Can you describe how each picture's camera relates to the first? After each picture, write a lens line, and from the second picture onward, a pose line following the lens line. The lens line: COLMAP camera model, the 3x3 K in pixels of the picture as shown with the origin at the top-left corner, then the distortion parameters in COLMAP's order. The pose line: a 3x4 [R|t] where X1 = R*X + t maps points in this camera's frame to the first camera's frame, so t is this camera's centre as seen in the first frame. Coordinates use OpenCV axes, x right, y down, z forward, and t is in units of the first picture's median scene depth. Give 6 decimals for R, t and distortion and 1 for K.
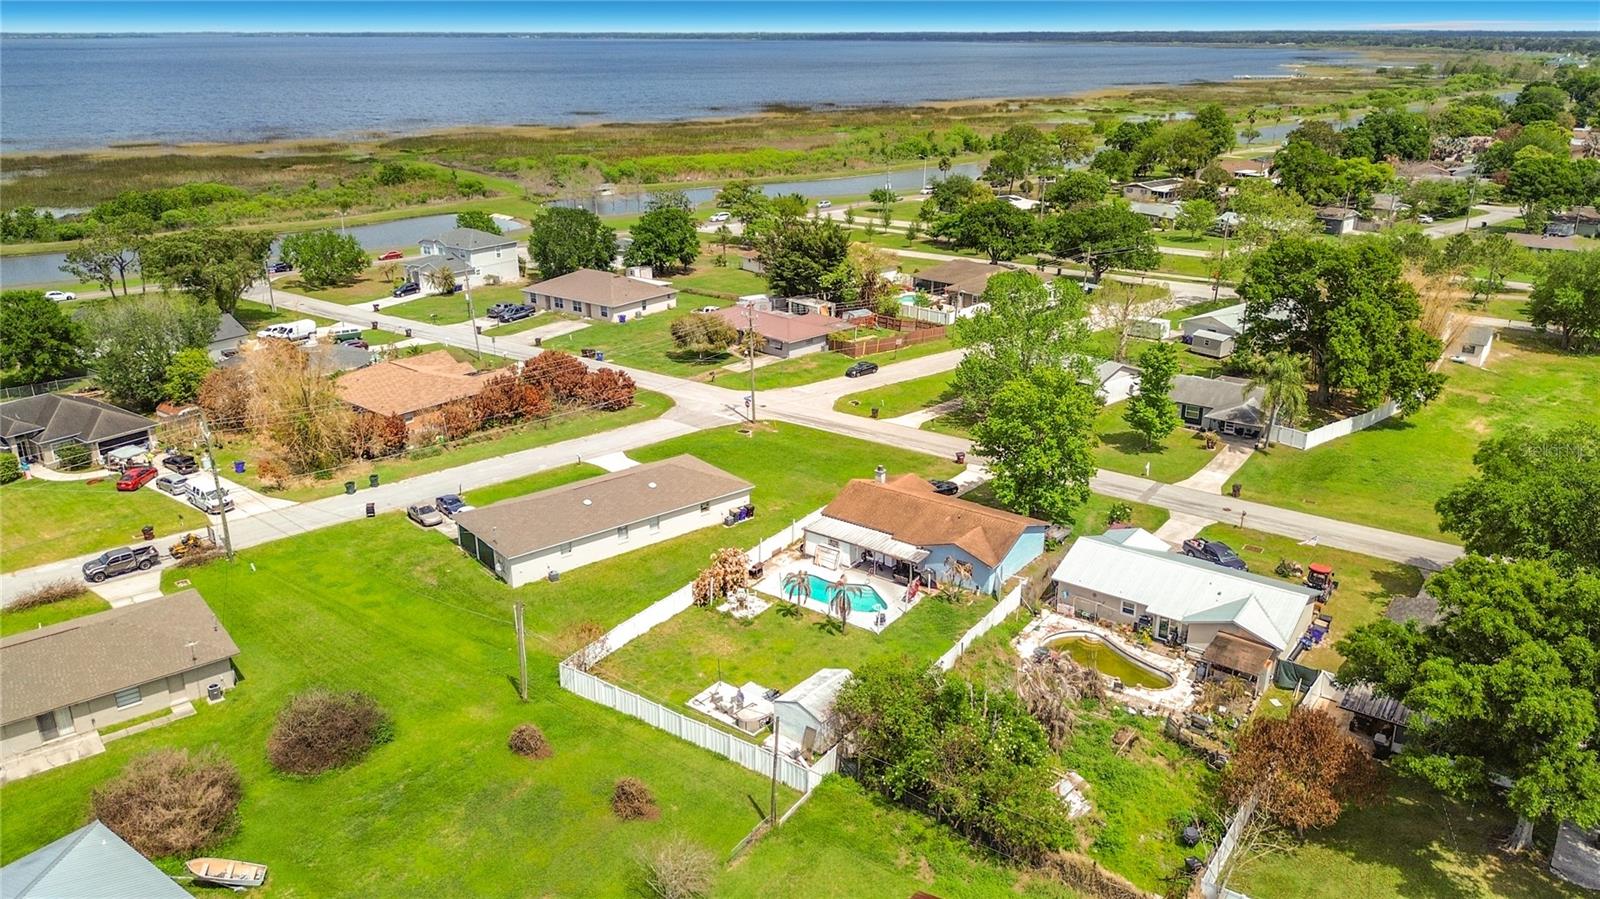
lens RADIAL K [[1175.1, 0, 796.2], [0, 1175.1, 389.8], [0, 0, 1]] dist [0.052377, -0.051079]
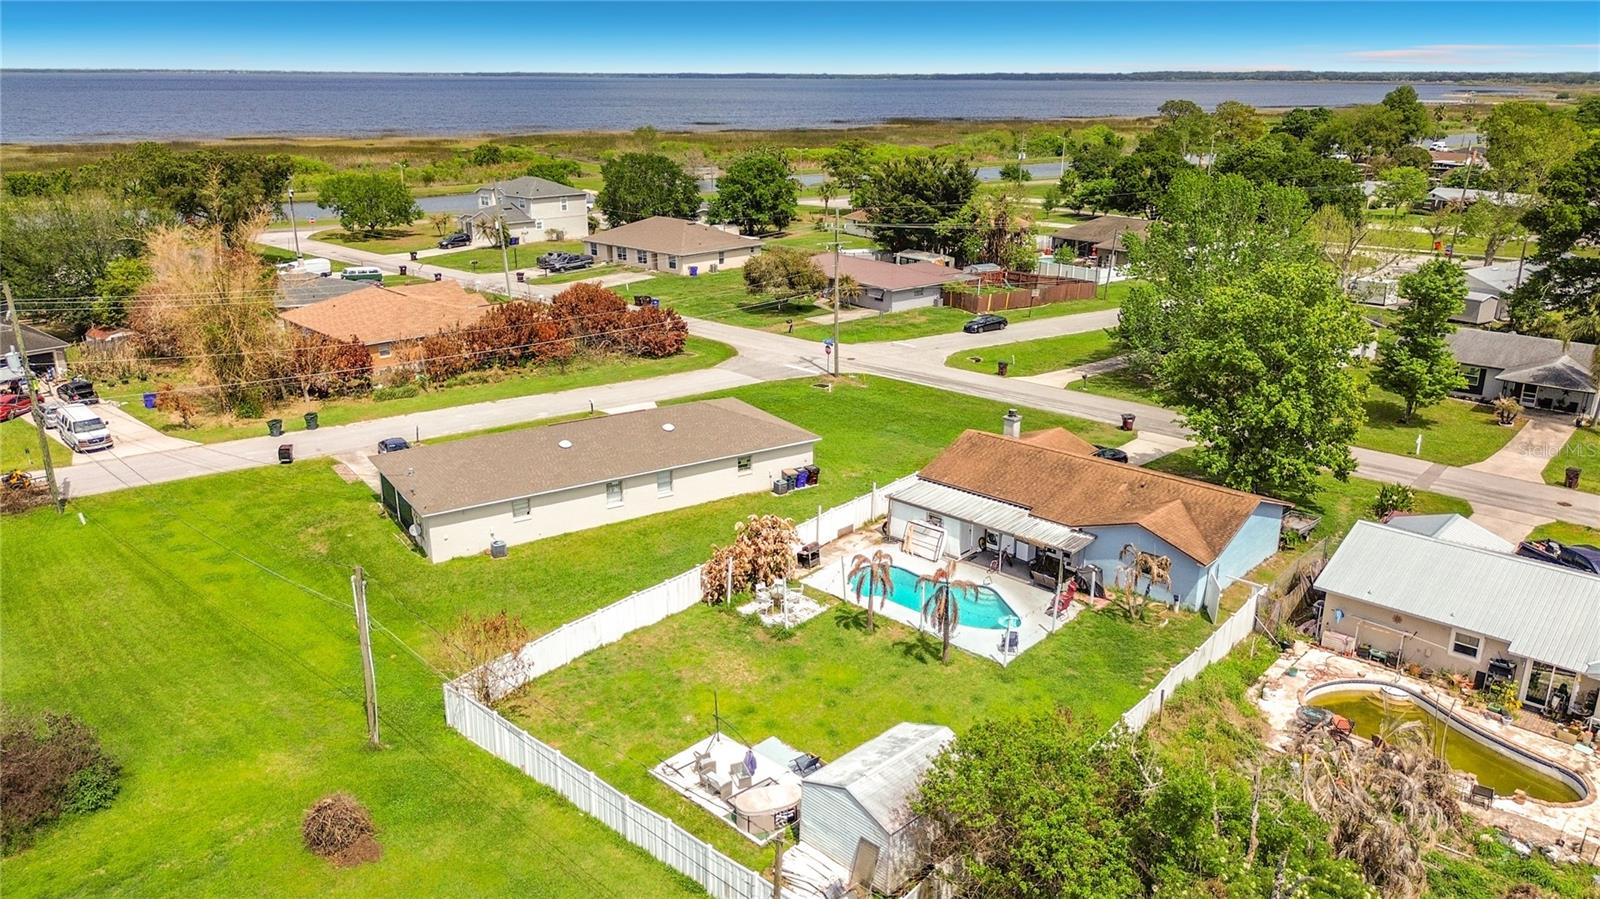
lens RADIAL K [[1156.8, 0, 798.0], [0, 1156.8, 421.0], [0, 0, 1]] dist [0.059261, -0.061672]
pose [[0.994333, 0.035000, -0.100384, 0.017461], [-0.035350, 0.999374, -0.001703, 0.073574], [0.100262, 0.005242, 0.994947, 0.338023]]
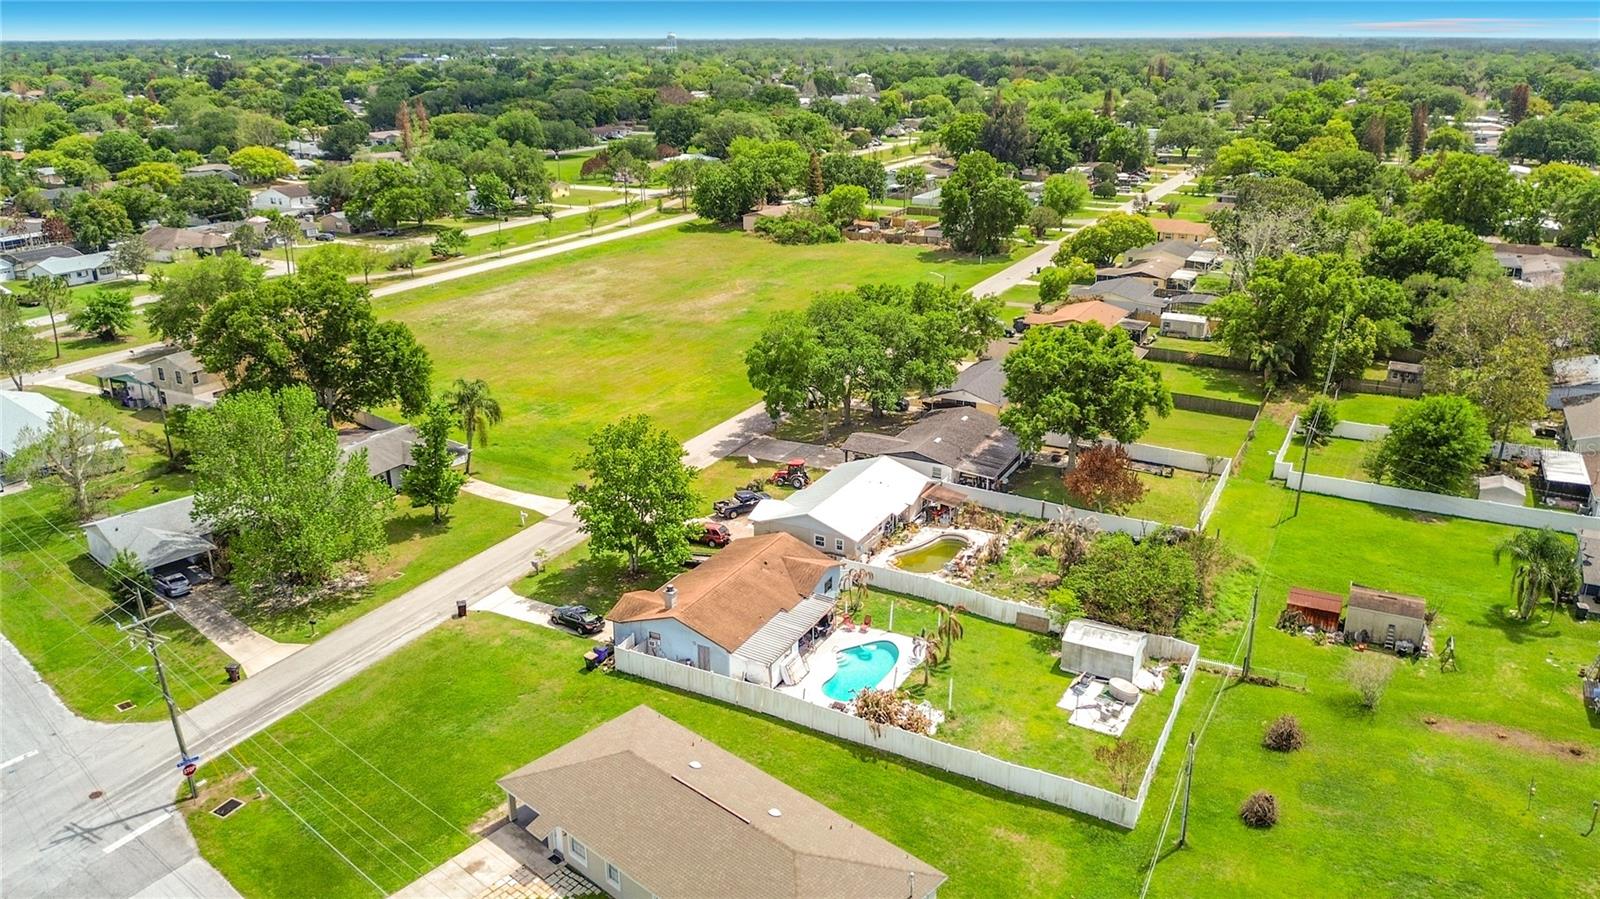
lens RADIAL K [[1155.8, 0, 803.7], [0, 1155.8, 474.3], [0, 0, 1]] dist [0.040385, -0.105686]
pose [[-0.157596, -0.344429, 0.925490, -0.645261], [0.283239, 0.882058, 0.376496, -0.275166], [-0.946012, 0.321469, -0.041453, 0.887945]]
